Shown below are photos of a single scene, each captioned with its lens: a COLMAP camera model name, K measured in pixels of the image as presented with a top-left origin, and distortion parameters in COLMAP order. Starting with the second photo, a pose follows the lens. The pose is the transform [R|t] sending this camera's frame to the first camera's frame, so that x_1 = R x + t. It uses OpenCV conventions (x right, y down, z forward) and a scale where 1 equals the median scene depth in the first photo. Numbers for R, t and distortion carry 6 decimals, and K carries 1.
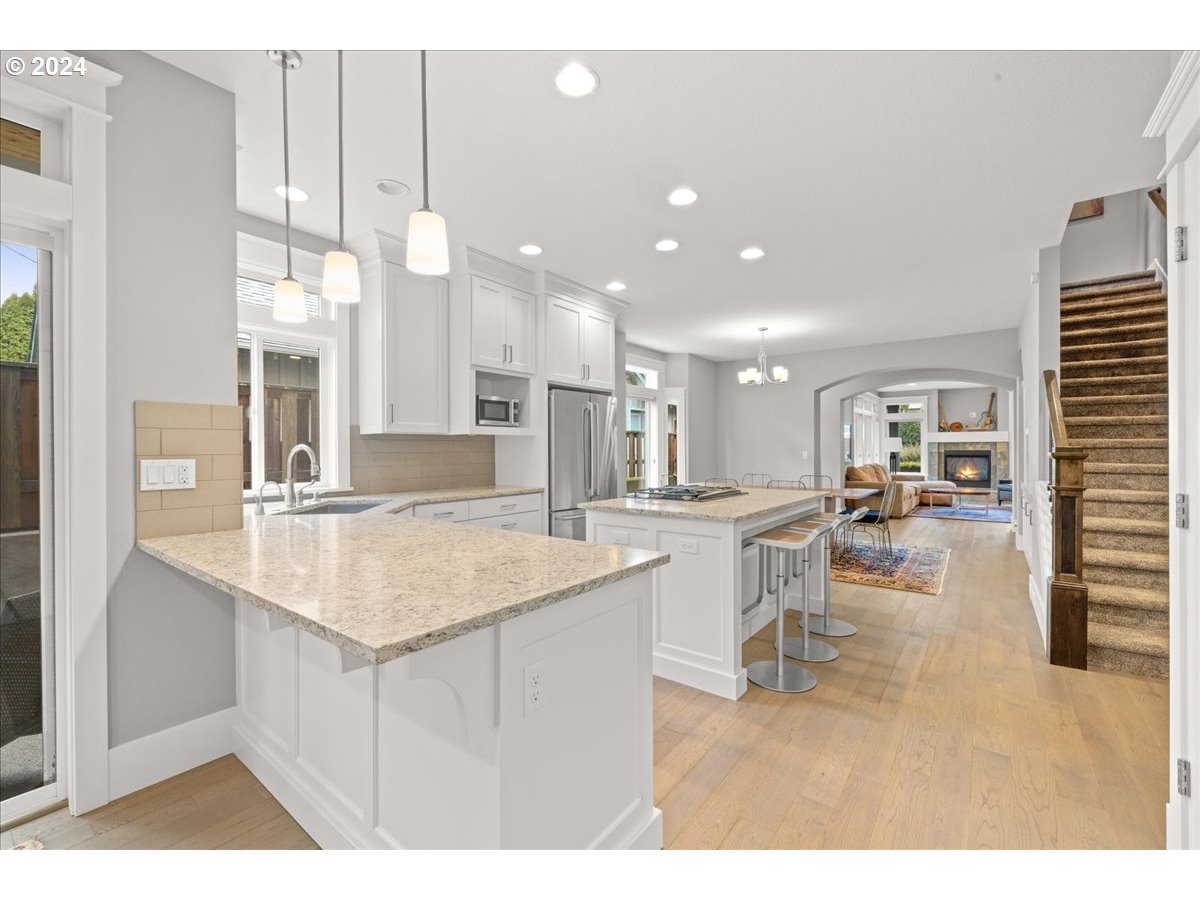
lens RADIAL K [[499.7, 0, 604.5], [0, 499.7, 447.0], [0, 0, 1]] dist [0.002079, -0.000154]
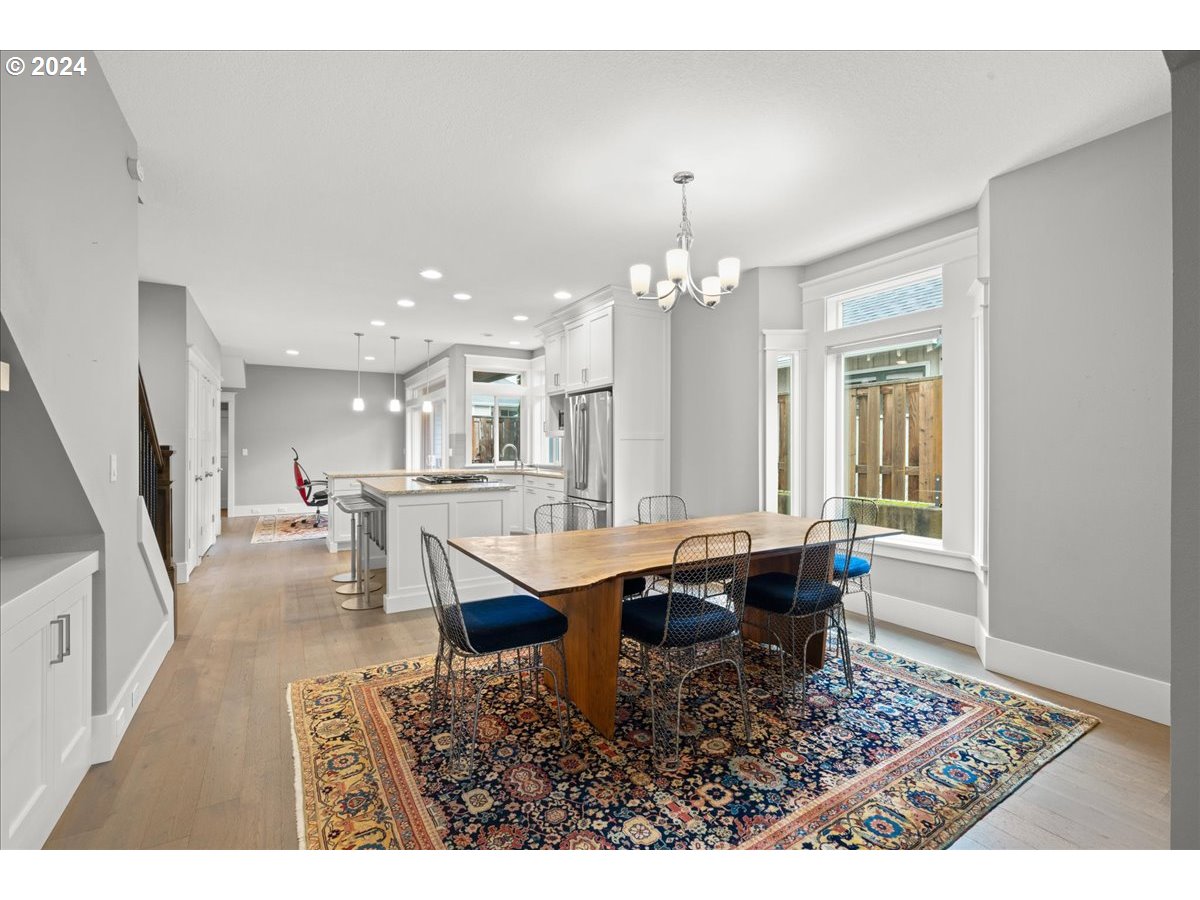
lens RADIAL K [[526.1, 0, 600.0], [0, 526.1, 450.0], [0, 0, 1]] dist [-0.002347, -0.000157]
pose [[-0.364390, 0.010604, -0.931186, 1.208454], [0.005269, 0.999943, 0.009325, 0.001694], [0.931232, -0.001509, -0.364425, 1.712644]]
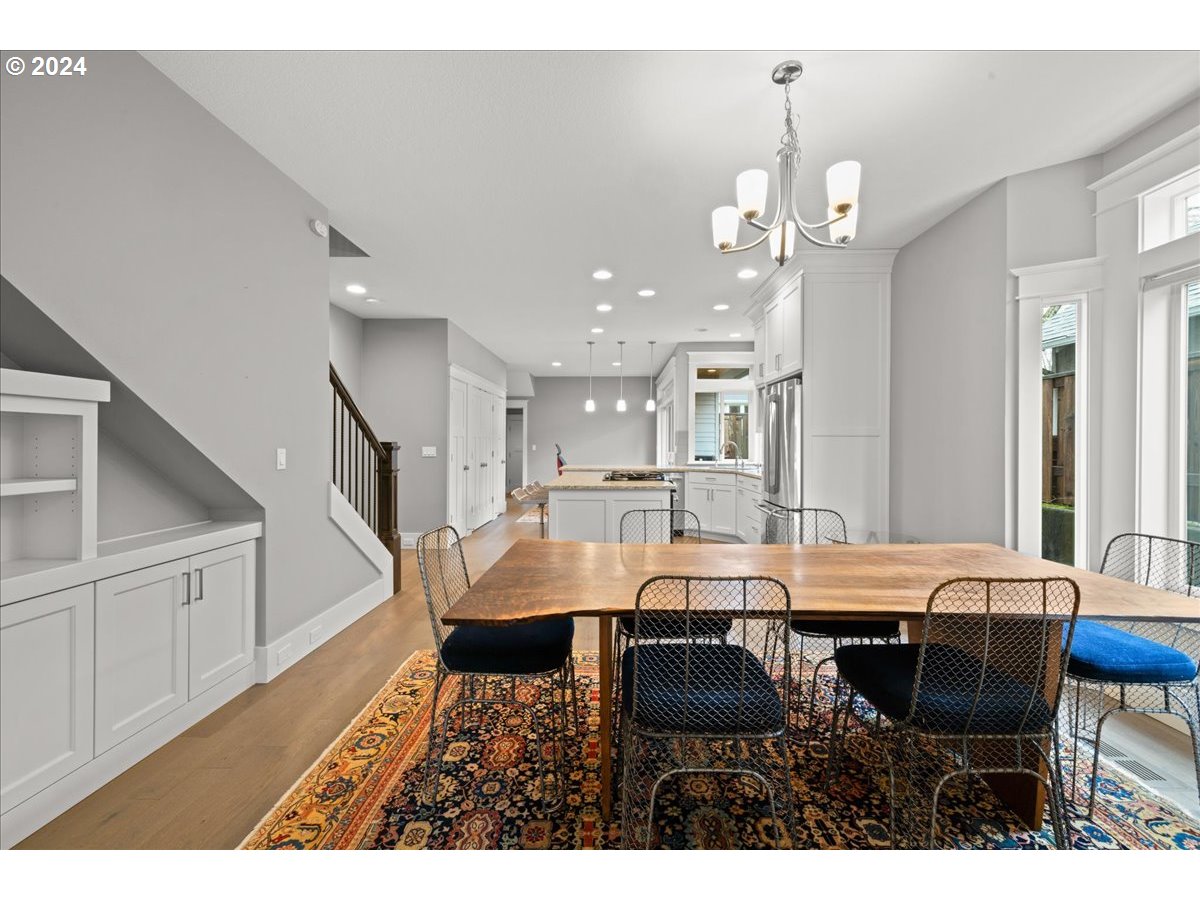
lens RADIAL K [[499.7, 0, 604.5], [0, 499.7, 447.0], [0, 0, 1]] dist [0.002079, -0.000154]
pose [[-0.804575, 0.005708, -0.593824, 0.932969], [0.001929, 0.999974, 0.006998, 0.002731], [0.593848, 0.004485, -0.804564, 1.850281]]
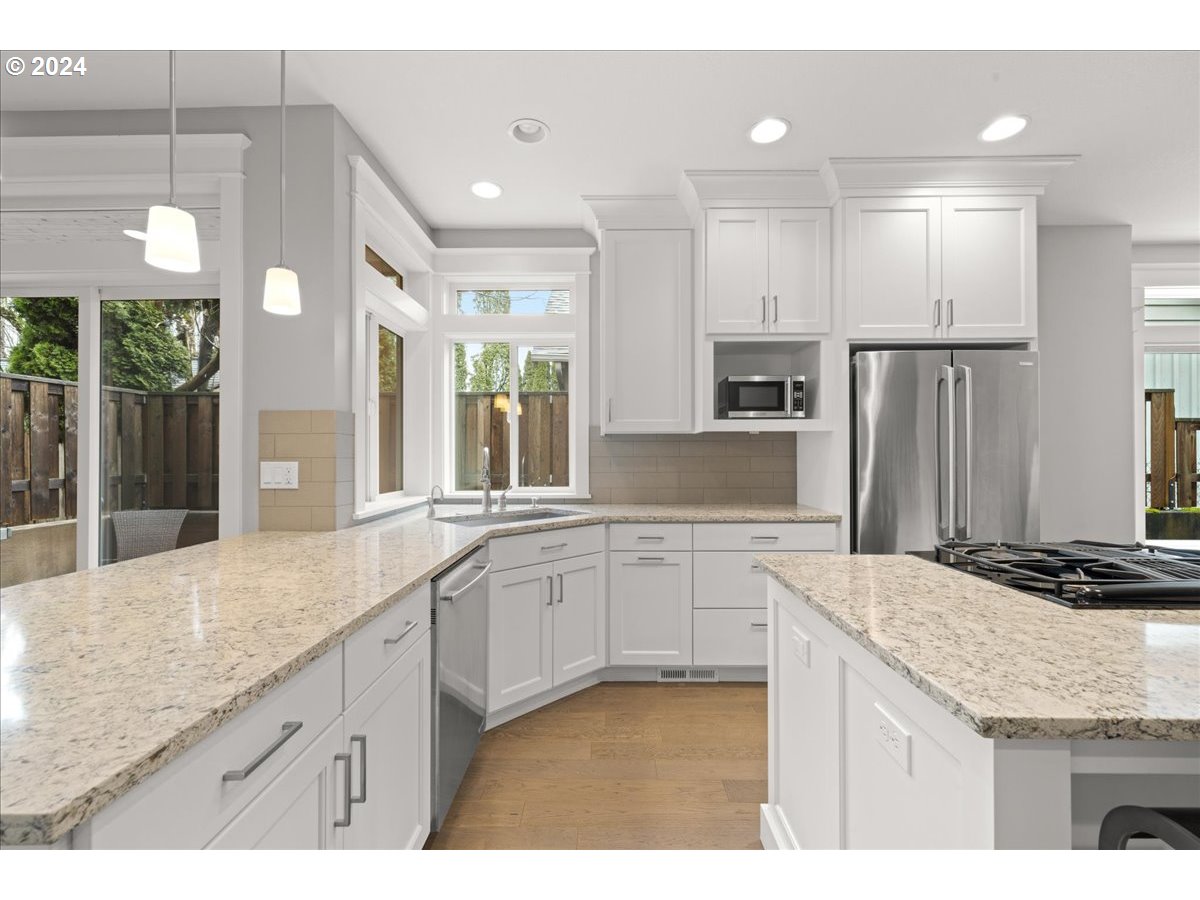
lens RADIAL K [[497.3, 0, 600.6], [0, 497.3, 453.2], [0, 0, 1]] dist [-0.001750, -0.000228]
pose [[0.599999, -0.000754, -0.800000, 0.205144], [0.004148, 0.999989, 0.002169, 0.003159], [0.799990, -0.004620, 0.599995, 0.430319]]
